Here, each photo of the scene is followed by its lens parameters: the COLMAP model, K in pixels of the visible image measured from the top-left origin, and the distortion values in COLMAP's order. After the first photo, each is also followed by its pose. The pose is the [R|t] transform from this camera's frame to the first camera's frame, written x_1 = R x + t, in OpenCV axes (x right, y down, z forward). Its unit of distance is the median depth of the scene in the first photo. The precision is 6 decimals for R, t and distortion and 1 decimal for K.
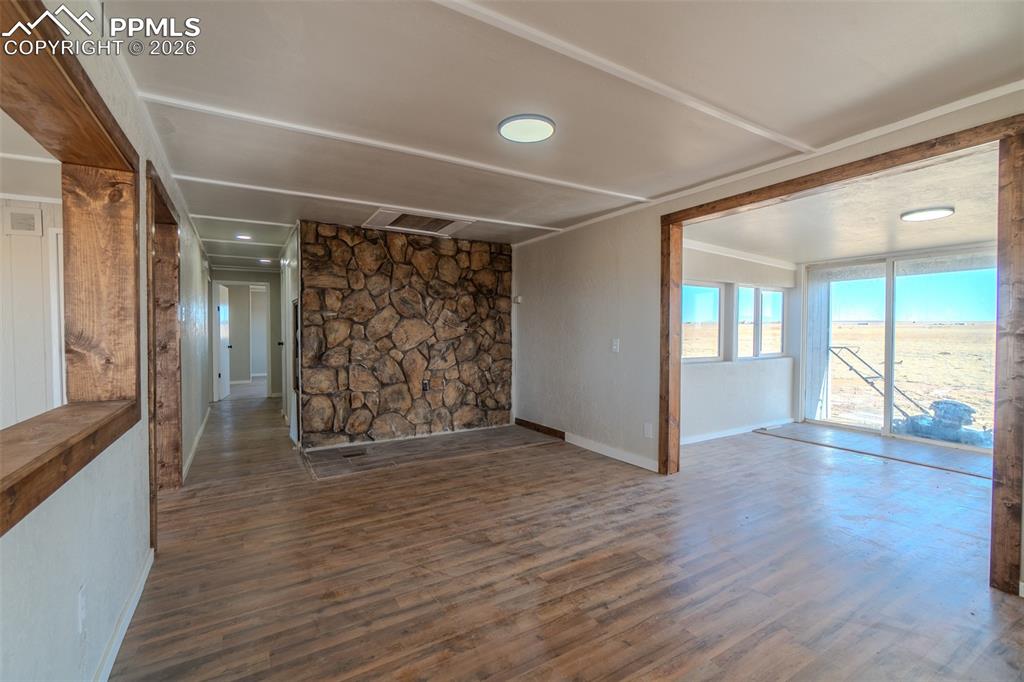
lens RADIAL K [[442.1, 0, 502.3], [0, 442.1, 337.1], [0, 0, 1]] dist [-0.004073, 0.000186]
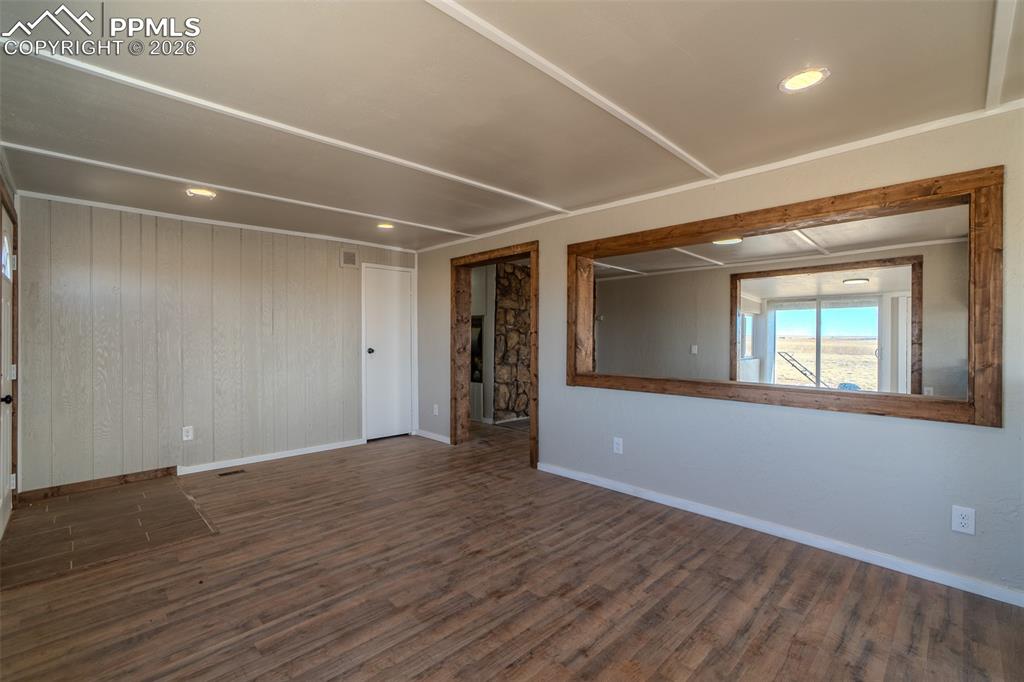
lens RADIAL K [[442.1, 0, 502.3], [0, 442.1, 337.1], [0, 0, 1]] dist [-0.004073, 0.000186]
pose [[0.971234, 0.010939, 0.237874, -0.747651], [-0.005894, 0.999743, -0.021908, 0.012646], [-0.238053, 0.019876, 0.971049, -0.376775]]
